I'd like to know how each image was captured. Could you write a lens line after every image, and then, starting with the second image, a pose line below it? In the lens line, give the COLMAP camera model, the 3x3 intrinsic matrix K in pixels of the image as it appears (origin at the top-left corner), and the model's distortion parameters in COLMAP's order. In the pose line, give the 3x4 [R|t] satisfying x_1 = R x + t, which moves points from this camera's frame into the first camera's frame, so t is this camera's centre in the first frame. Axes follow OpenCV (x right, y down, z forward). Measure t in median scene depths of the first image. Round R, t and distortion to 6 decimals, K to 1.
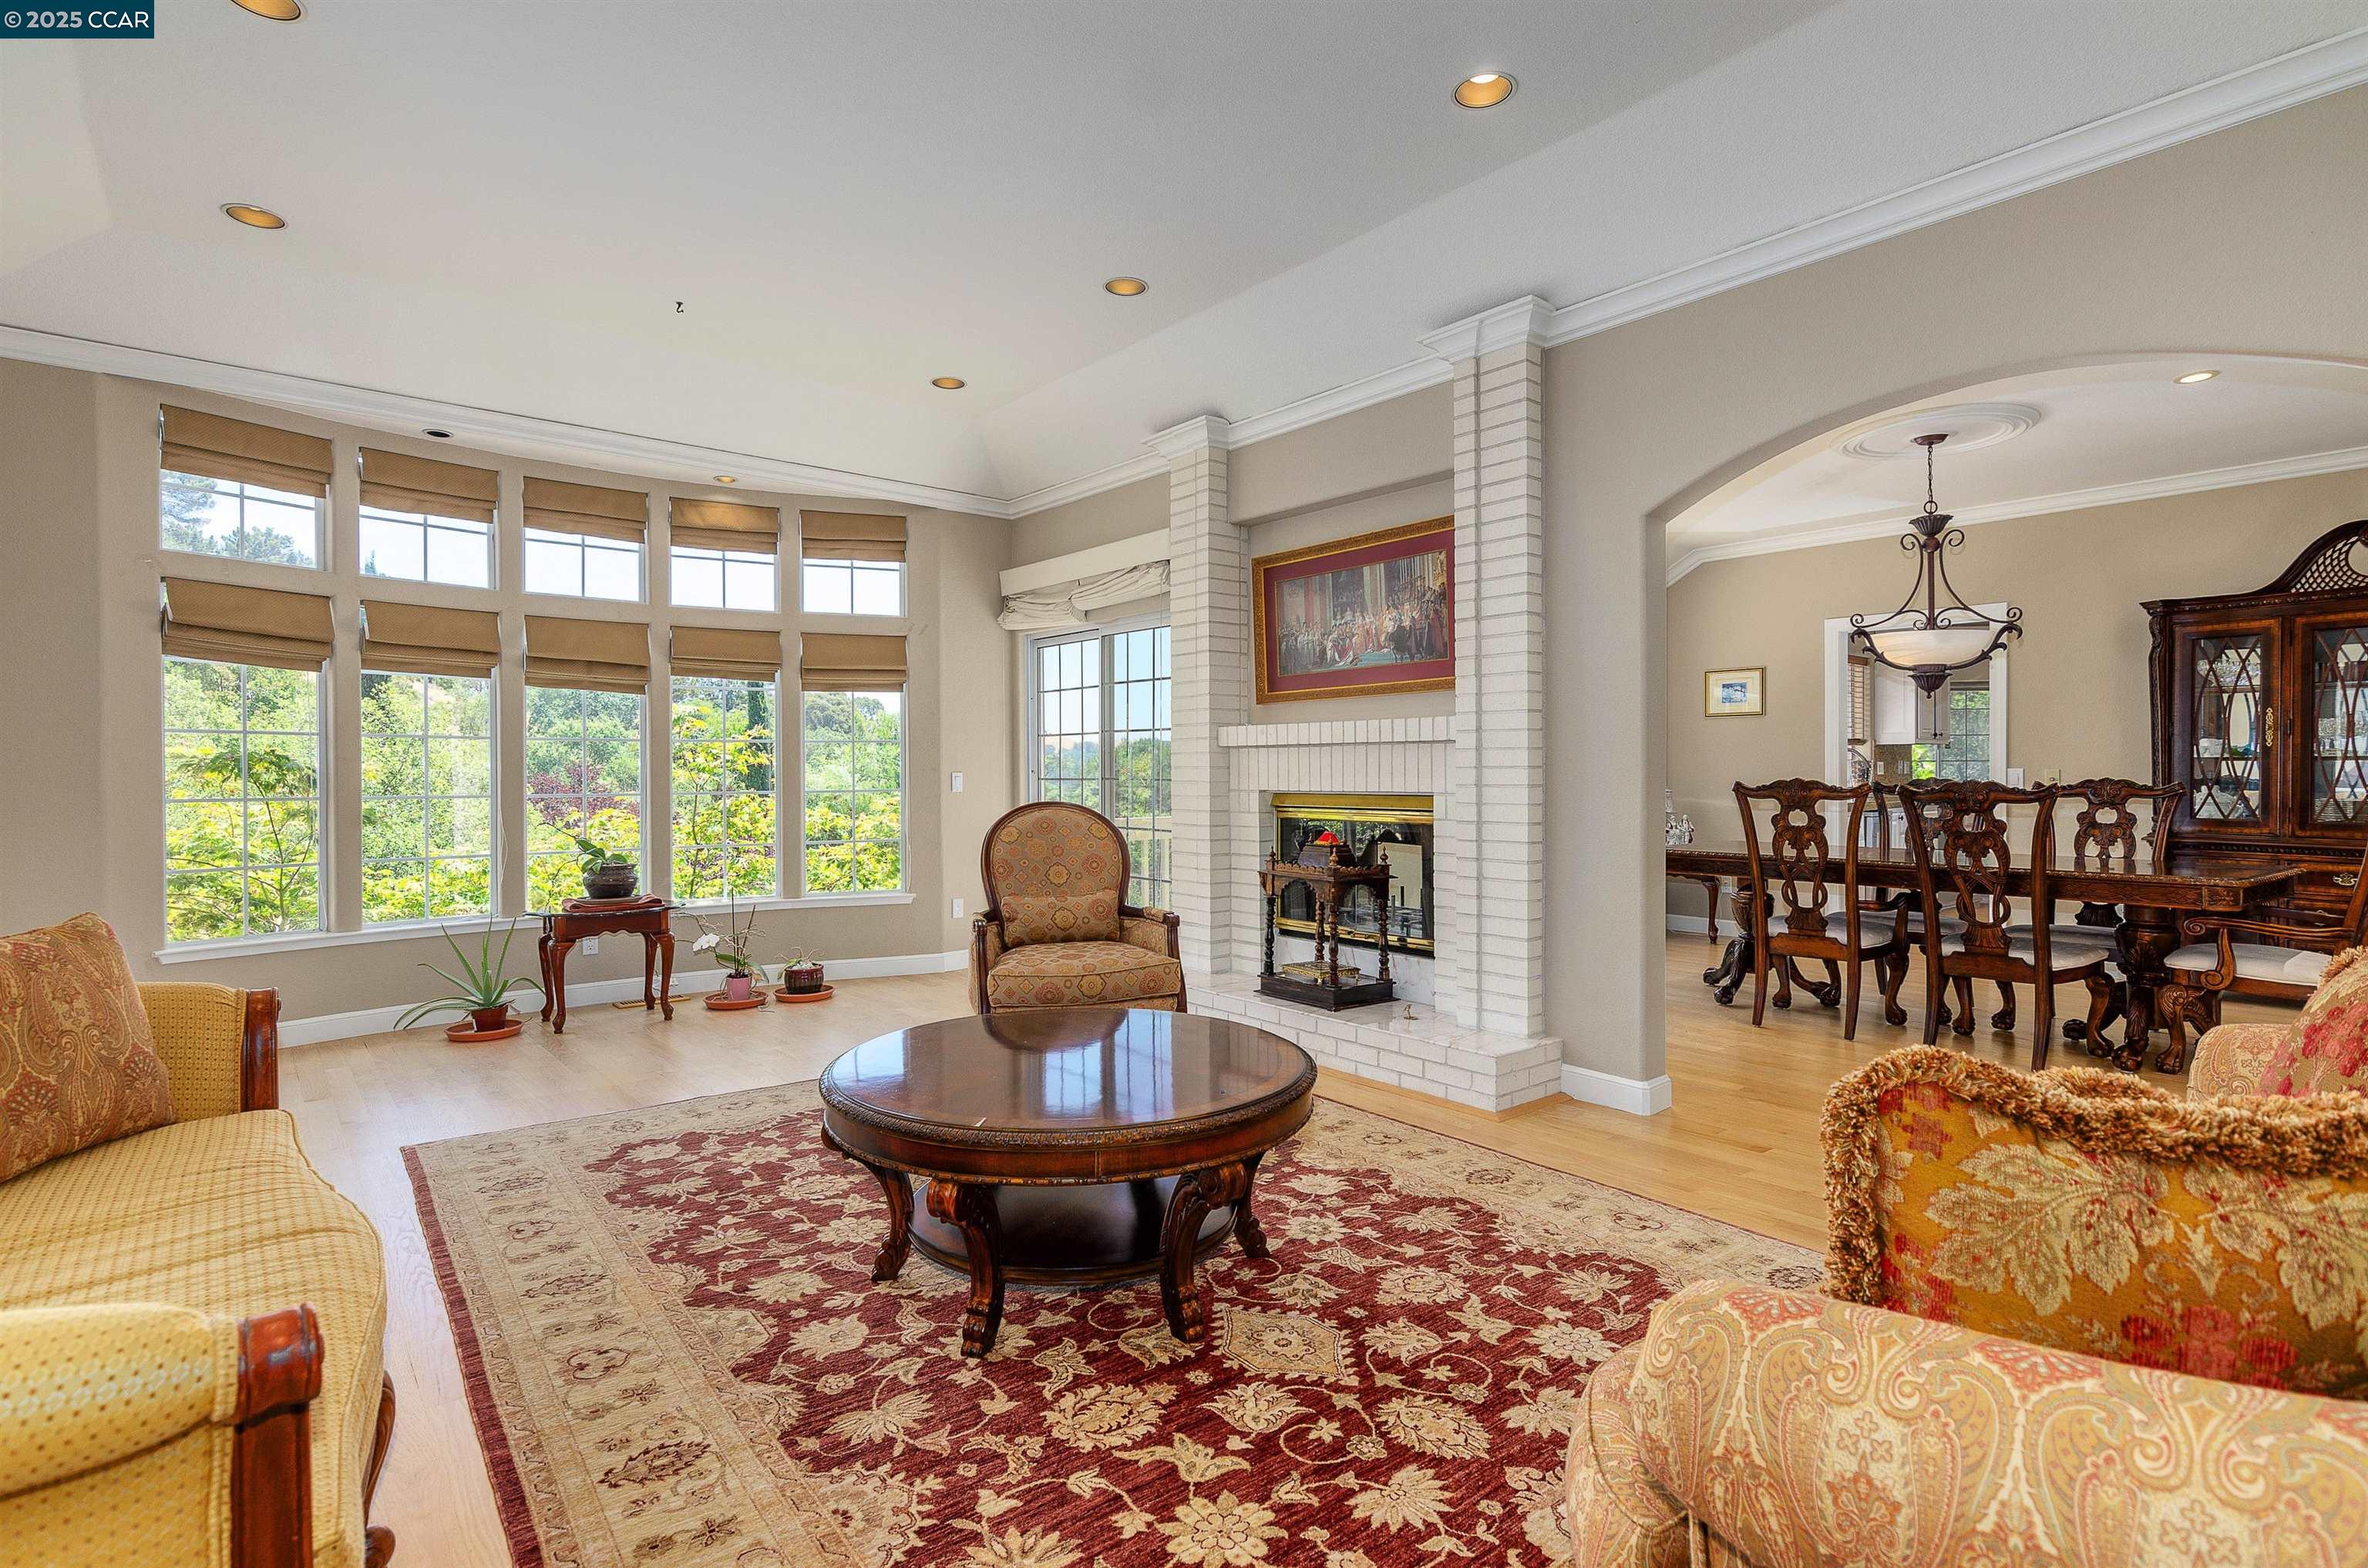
lens RADIAL K [[1135.9, 0, 1169.7], [0, 1135.9, 781.8], [0, 0, 1]] dist [0.002643, 0.000797]
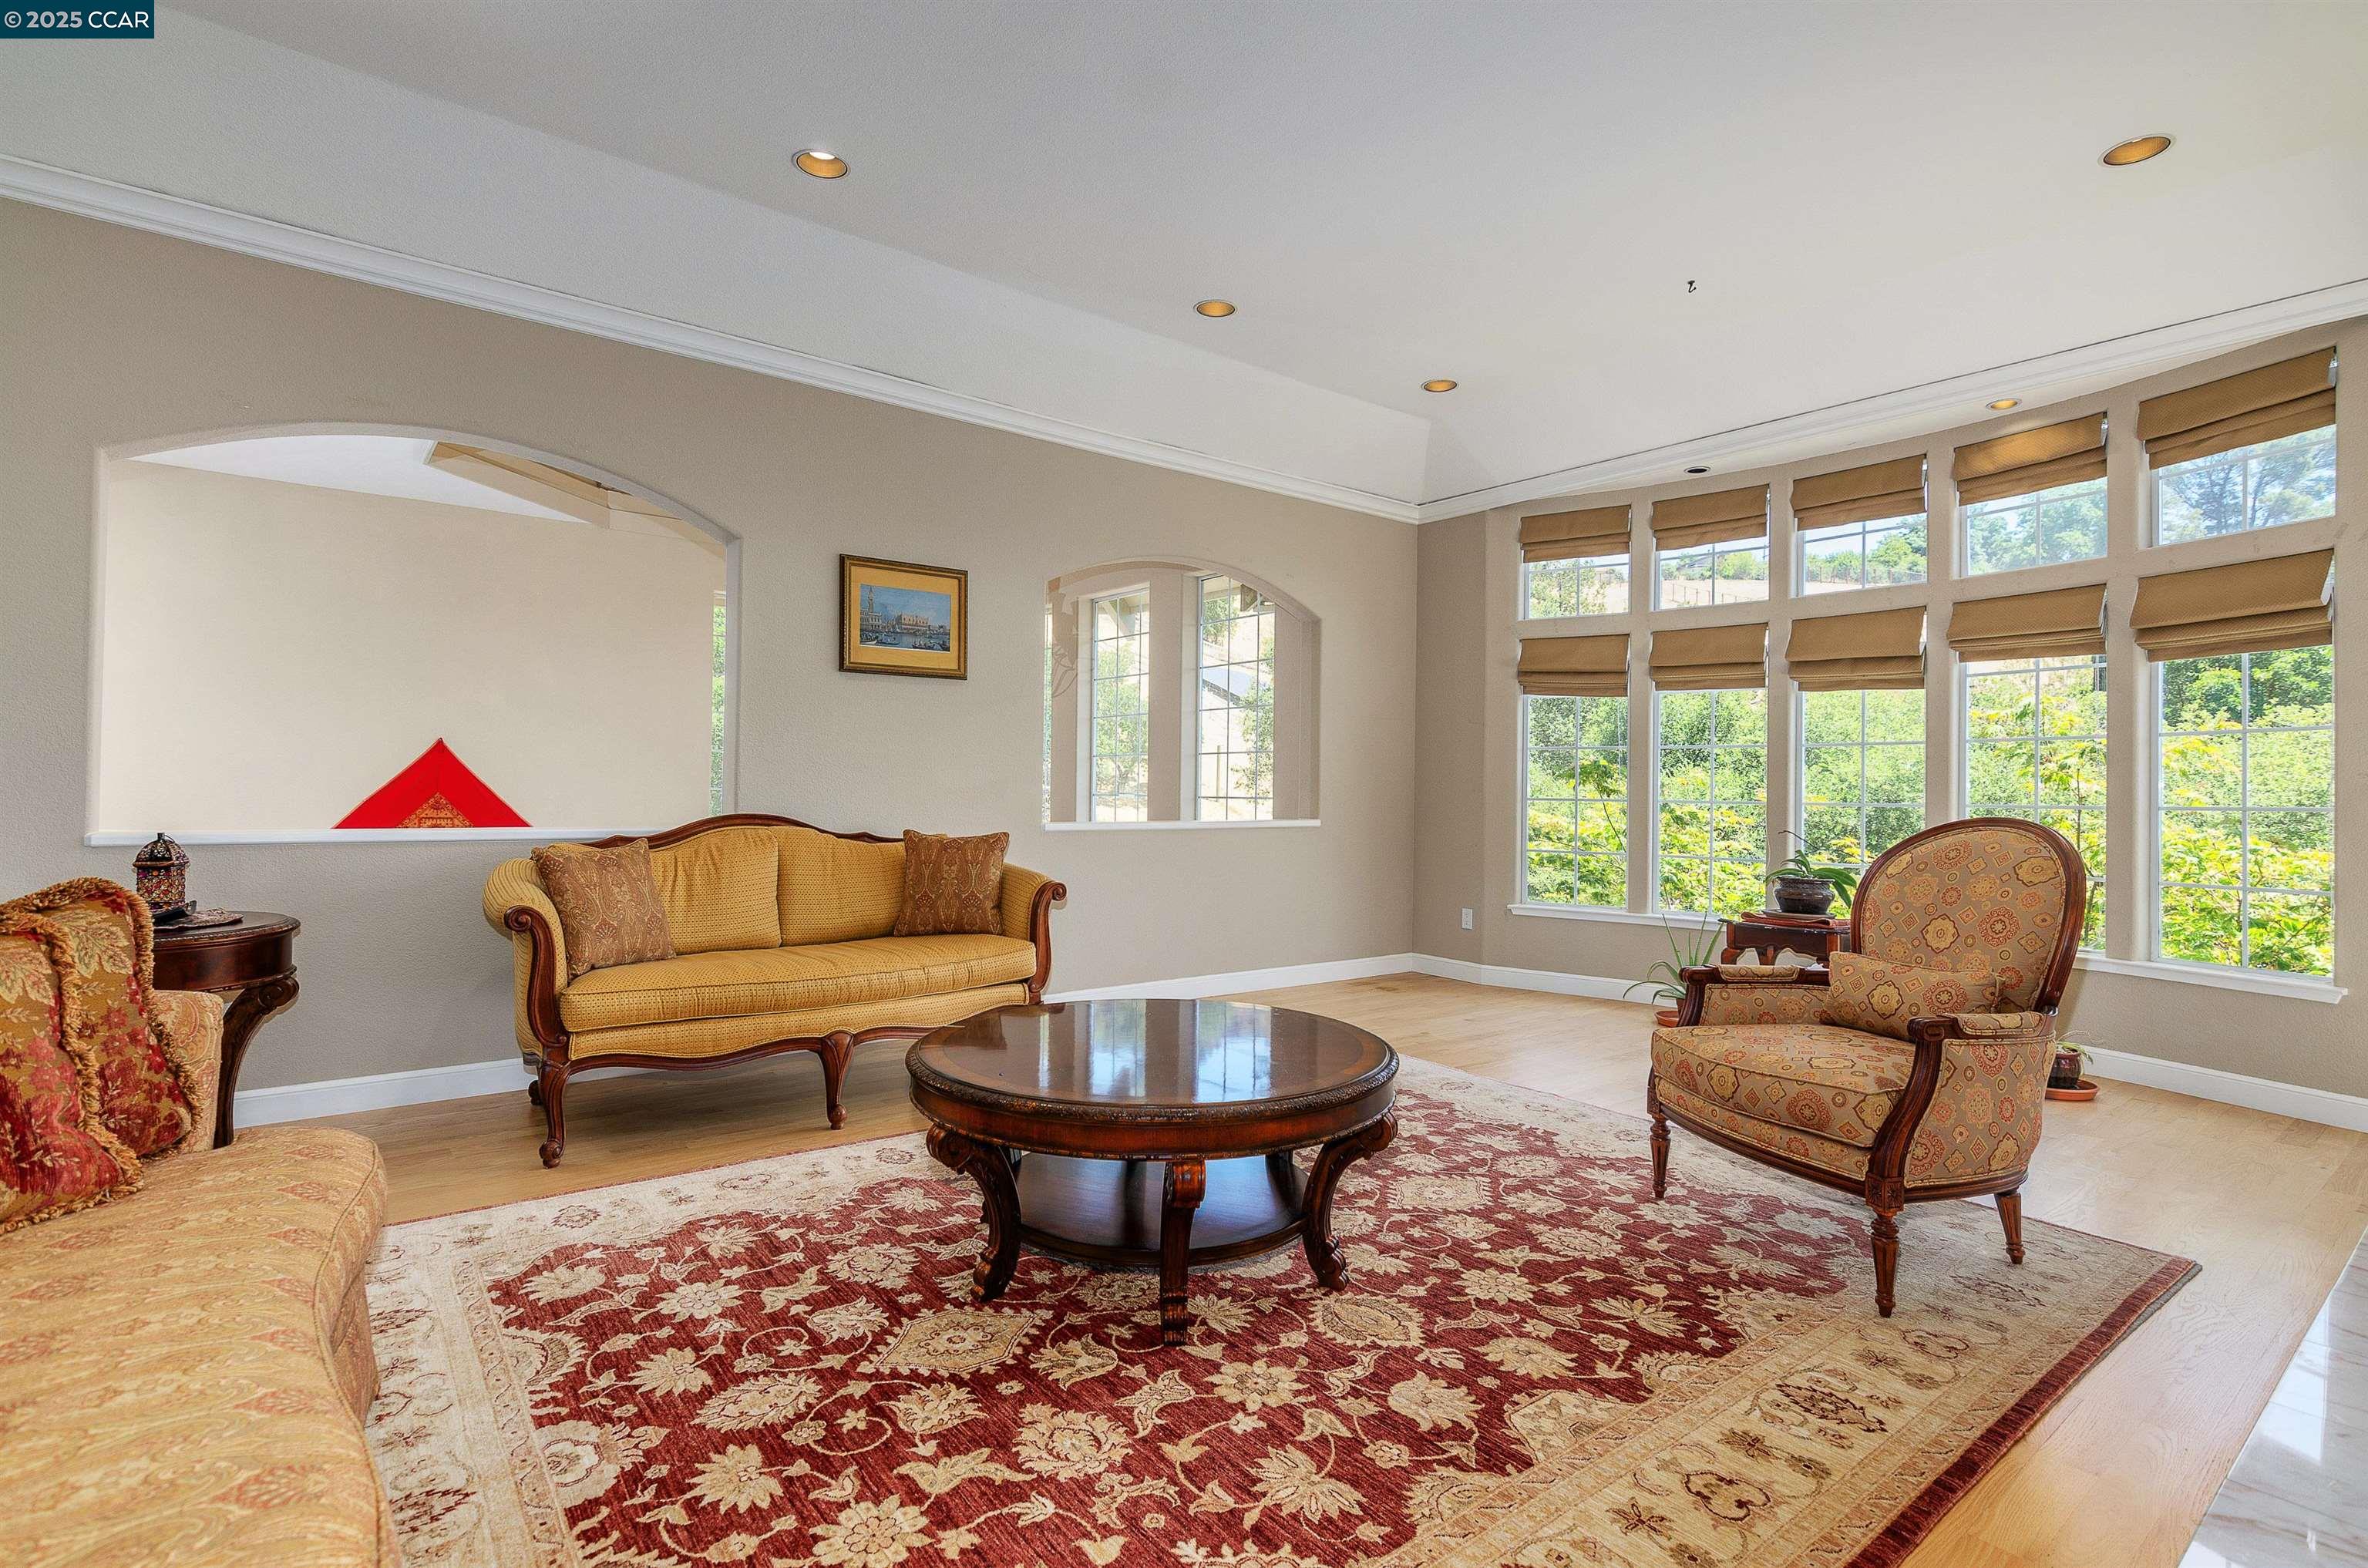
lens RADIAL K [[1135.9, 0, 1169.7], [0, 1135.9, 781.8], [0, 0, 1]] dist [0.002643, 0.000797]
pose [[-0.016122, -0.003764, -0.999863, 0.791348], [-0.018551, 0.999822, -0.003465, 0.013167], [0.999698, 0.018493, -0.016189, 0.881304]]
